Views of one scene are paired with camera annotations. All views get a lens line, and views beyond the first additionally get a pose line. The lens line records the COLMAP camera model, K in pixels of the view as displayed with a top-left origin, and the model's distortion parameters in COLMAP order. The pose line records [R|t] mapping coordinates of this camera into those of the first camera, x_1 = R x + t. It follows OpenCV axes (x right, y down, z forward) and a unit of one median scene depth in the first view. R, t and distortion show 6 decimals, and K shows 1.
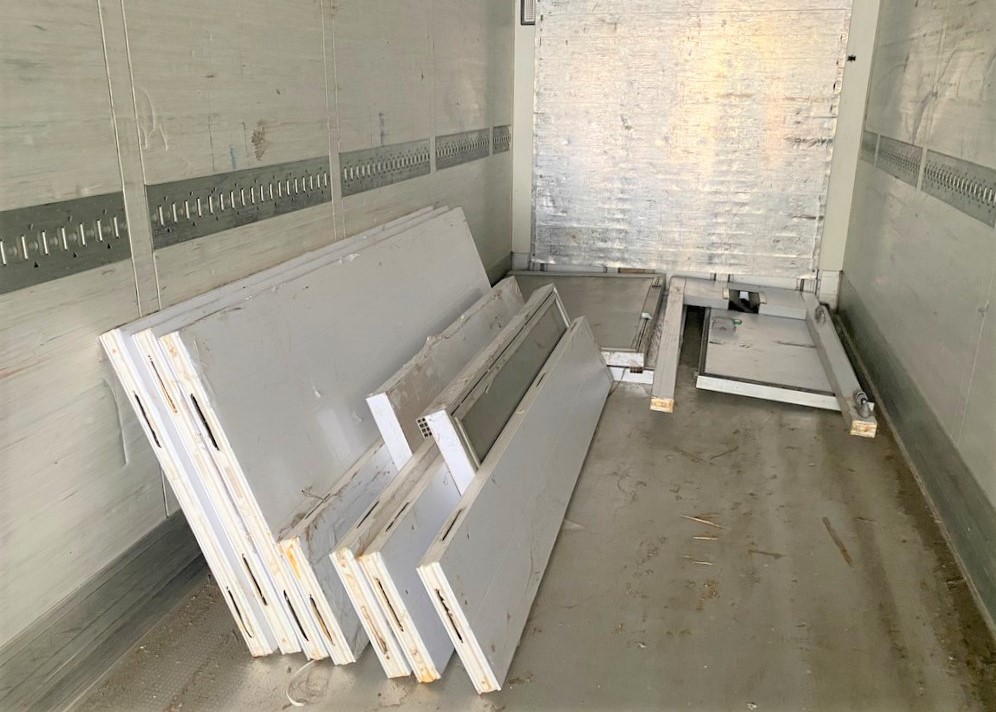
lens RADIAL K [[776.2, 0, 494.3], [0, 776.2, 340.5], [0, 0, 1]] dist [0.110655, -0.279459]
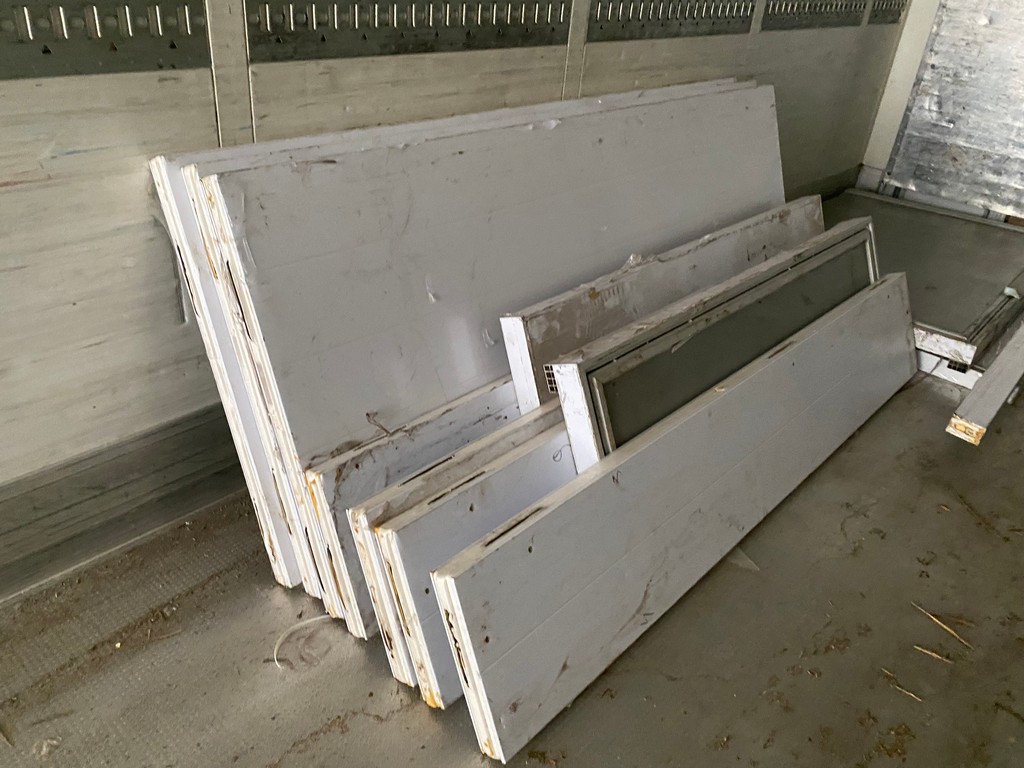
lens RADIAL K [[786.2, 0, 511.3], [0, 786.2, 381.7], [0, 0, 1]] dist [0.004859, -0.012634]
pose [[0.886477, 0.291669, -0.359289, 0.082301], [-0.215223, 0.947152, 0.237872, -0.029827], [0.409681, -0.133541, 0.902401, 0.189580]]
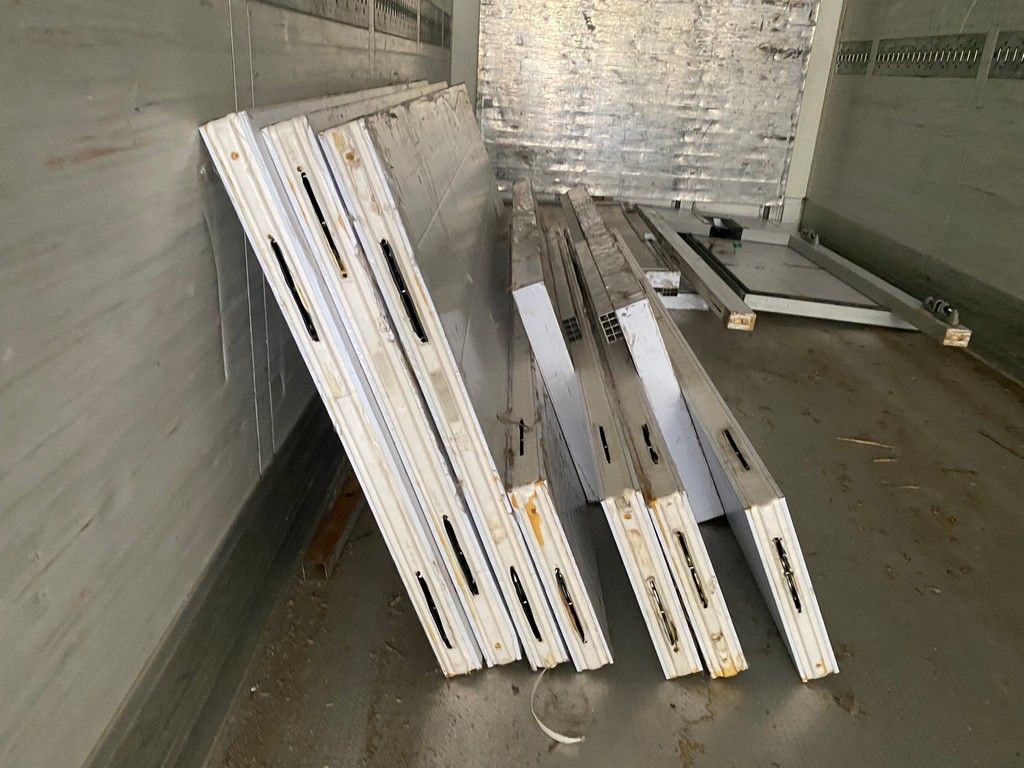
lens RADIAL K [[783.0, 0, 508.2], [0, 783.0, 382.0], [0, 0, 1]] dist [0.055804, -0.105742]
pose [[0.964684, -0.047763, 0.259045, -0.212957], [0.027359, 0.996273, 0.081806, 0.059473], [-0.261986, -0.071830, 0.962395, 0.203332]]
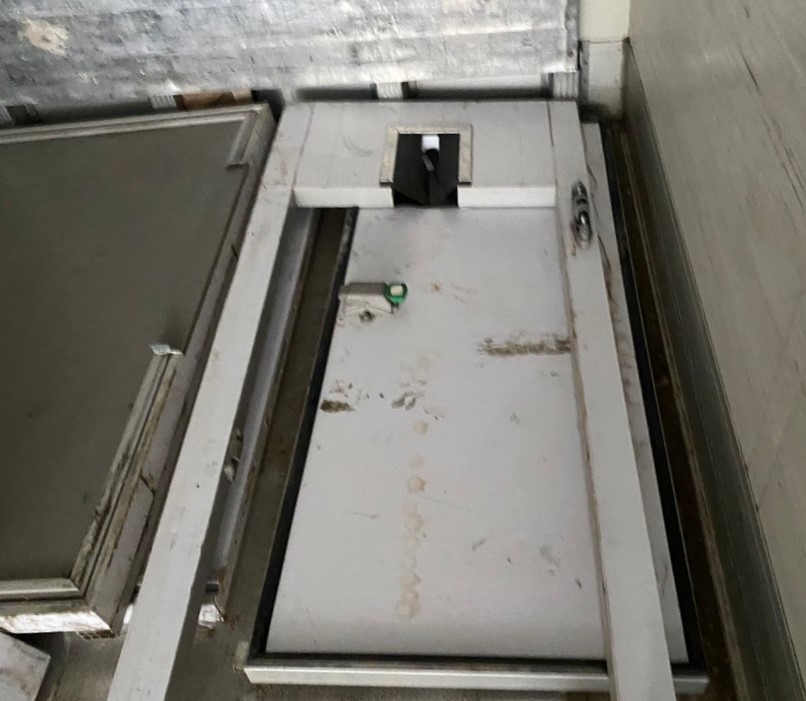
lens RADIAL K [[779.1, 0, 459.7], [0, 779.1, 349.9], [0, 0, 1]] dist [0.022620, -0.018183]
pose [[0.966647, -0.231871, 0.108767, 0.327034], [0.153259, 0.863941, 0.479706, -0.218098], [-0.205198, -0.447036, 0.870662, 0.688521]]
